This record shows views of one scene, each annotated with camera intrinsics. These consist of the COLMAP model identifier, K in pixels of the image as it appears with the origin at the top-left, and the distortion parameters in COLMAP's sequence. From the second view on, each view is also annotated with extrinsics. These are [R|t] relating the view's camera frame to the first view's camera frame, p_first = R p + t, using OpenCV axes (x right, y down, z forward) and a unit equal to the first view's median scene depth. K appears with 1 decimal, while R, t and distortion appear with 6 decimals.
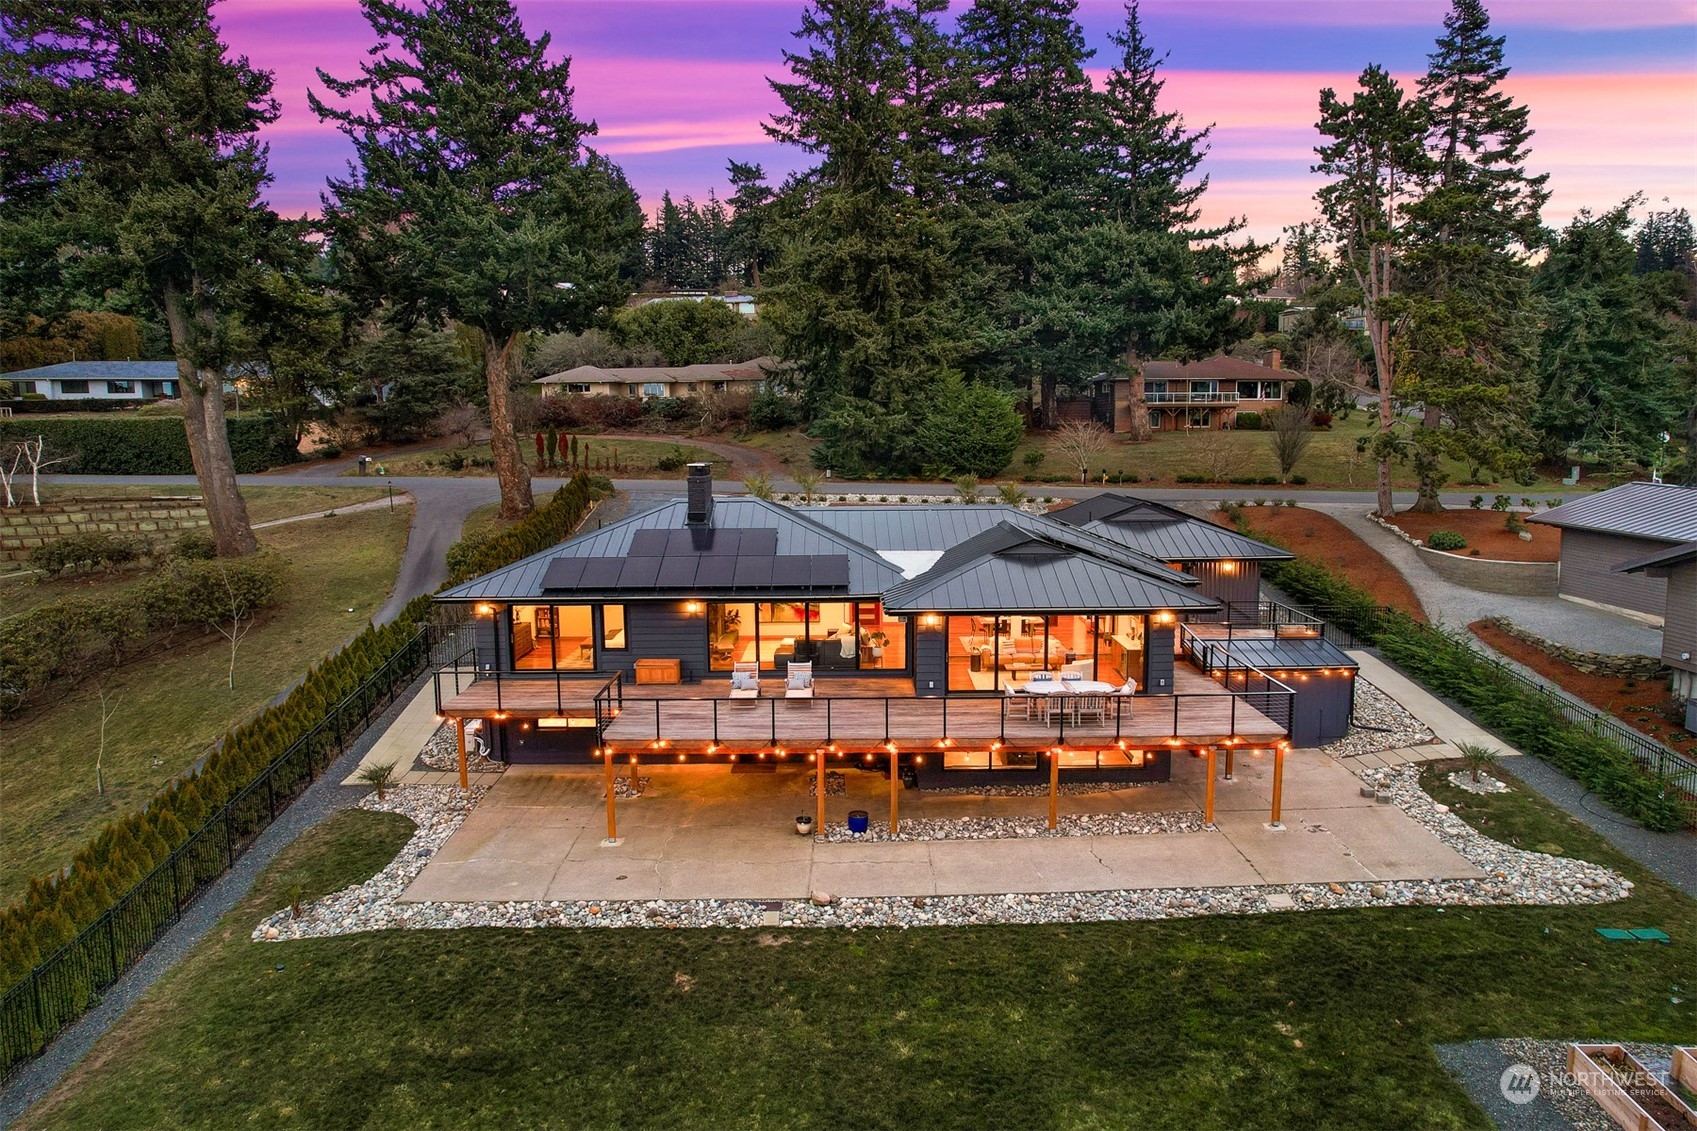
lens RADIAL K [[1109.8, 0, 852.1], [0, 1109.8, 563.4], [0, 0, 1]] dist [-0.093530, 0.089848]
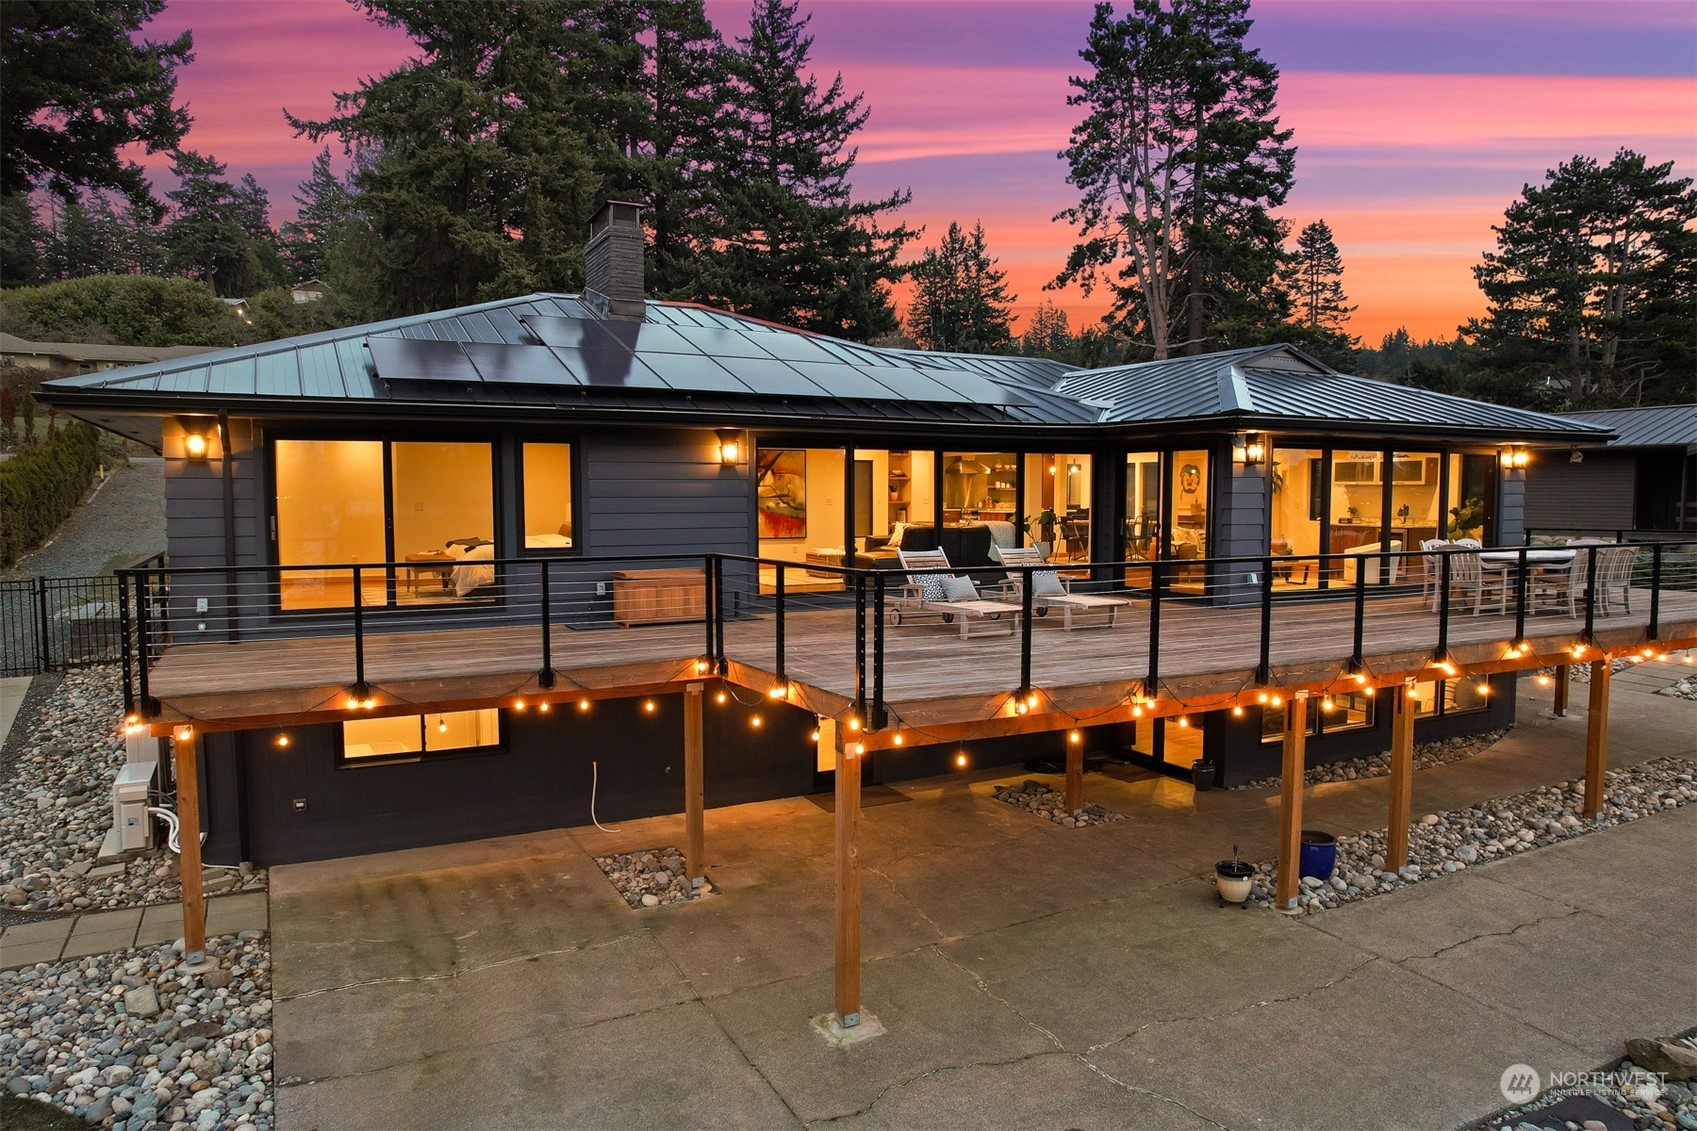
lens RADIAL K [[1109.8, 0, 852.1], [0, 1109.8, 563.4], [0, 0, 1]] dist [-0.093530, 0.089848]
pose [[0.889932, -0.020907, 0.455614, -0.131175], [0.048927, 0.997560, -0.049792, 0.047148], [-0.453461, 0.066603, 0.888784, 0.250913]]
